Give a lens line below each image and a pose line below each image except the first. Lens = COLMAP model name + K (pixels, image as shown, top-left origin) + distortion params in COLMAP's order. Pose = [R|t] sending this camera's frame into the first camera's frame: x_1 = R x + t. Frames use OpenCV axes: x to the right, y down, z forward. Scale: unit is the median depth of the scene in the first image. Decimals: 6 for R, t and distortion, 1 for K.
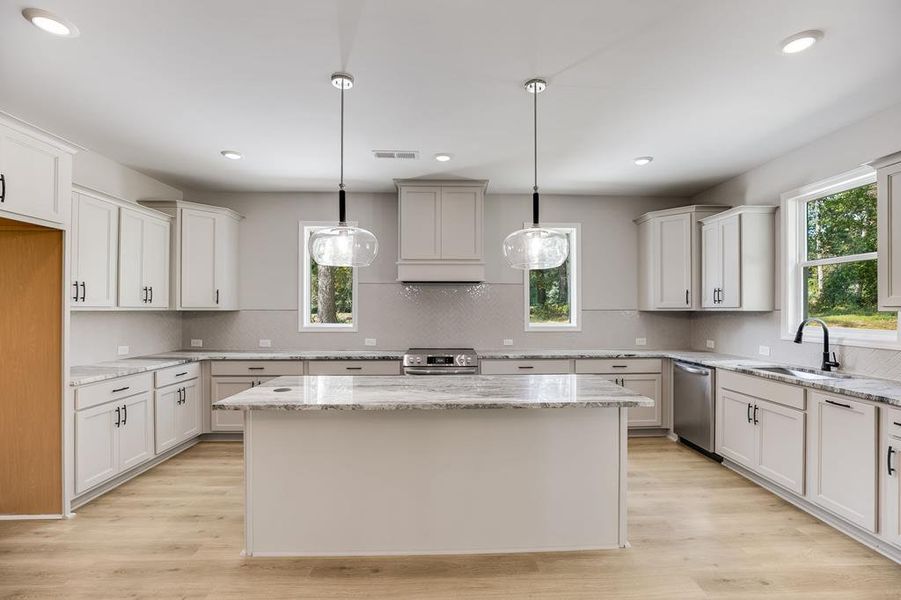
lens RADIAL K [[404.1, 0, 464.3], [0, 404.1, 305.9], [0, 0, 1]] dist [-0.010478, 0.000358]
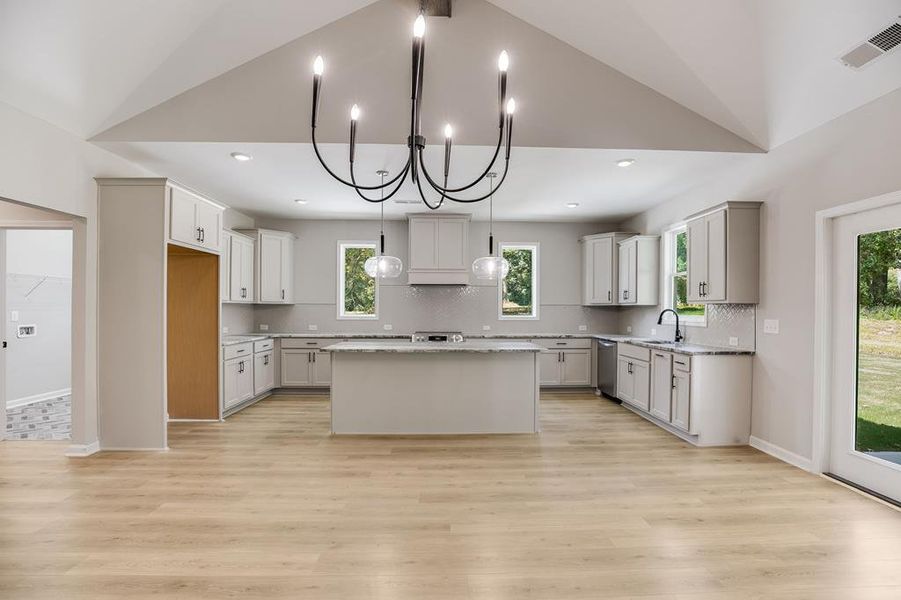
lens RADIAL K [[404.1, 0, 464.3], [0, 404.1, 305.9], [0, 0, 1]] dist [-0.010478, 0.000358]
pose [[0.999991, 0.004076, 0.000859, 0.035818], [-0.004077, 0.999990, 0.001947, 0.013965], [-0.000852, -0.001950, 0.999998, -0.468019]]
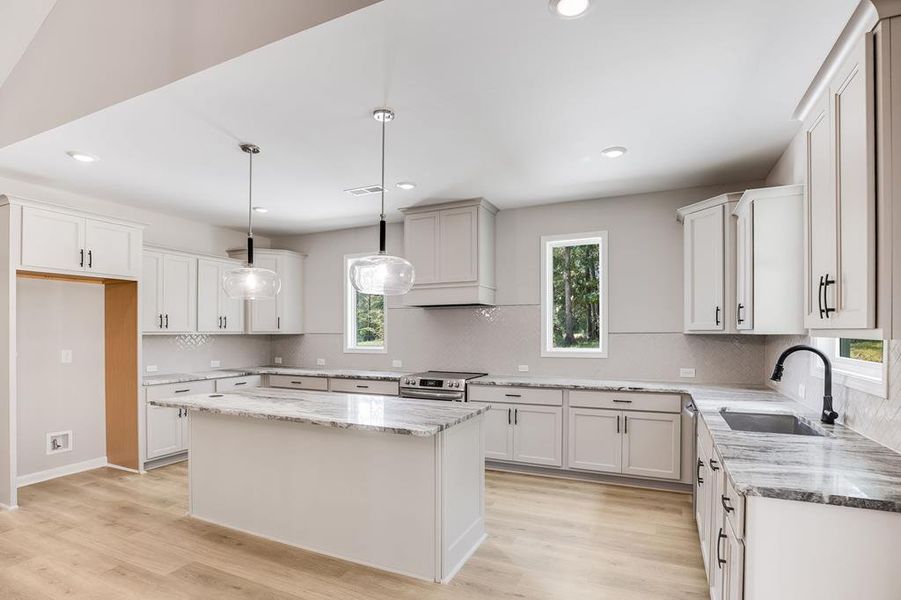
lens RADIAL K [[437.7, 0, 465.5], [0, 437.7, 330.9], [0, 0, 1]] dist [-0.020468, 0.000244]
pose [[0.896709, -0.004190, -0.442601, 0.515308], [0.007842, 0.999949, 0.006423, -0.002913], [0.442551, -0.009230, 0.896696, 0.058328]]
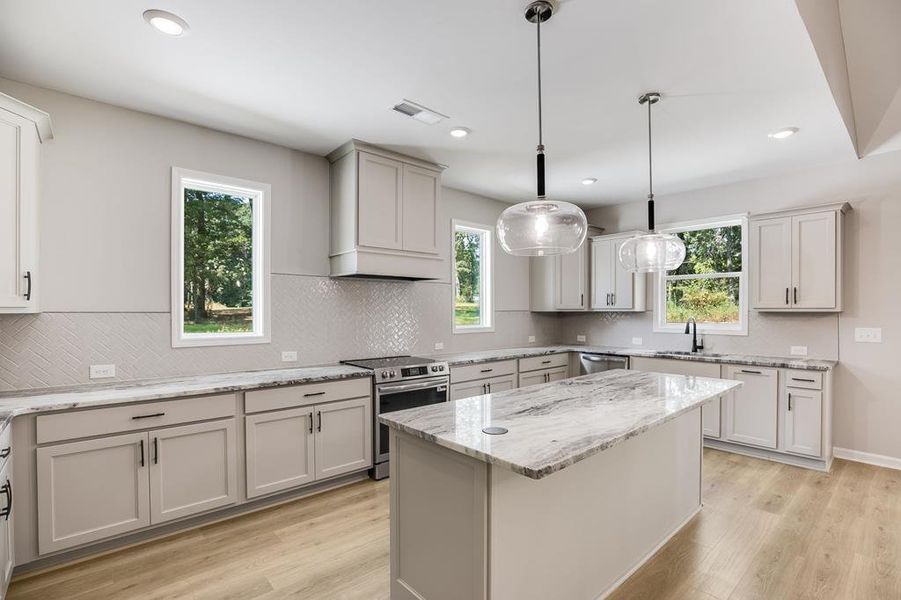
lens RADIAL K [[415.7, 0, 456.4], [0, 415.7, 312.3], [0, 0, 1]] dist [-0.012039, 0.000177]
pose [[0.777016, -0.003875, 0.629469, -0.546657], [-0.003691, 0.999936, 0.010712, 0.002675], [-0.629470, -0.010647, 0.776952, 0.285270]]
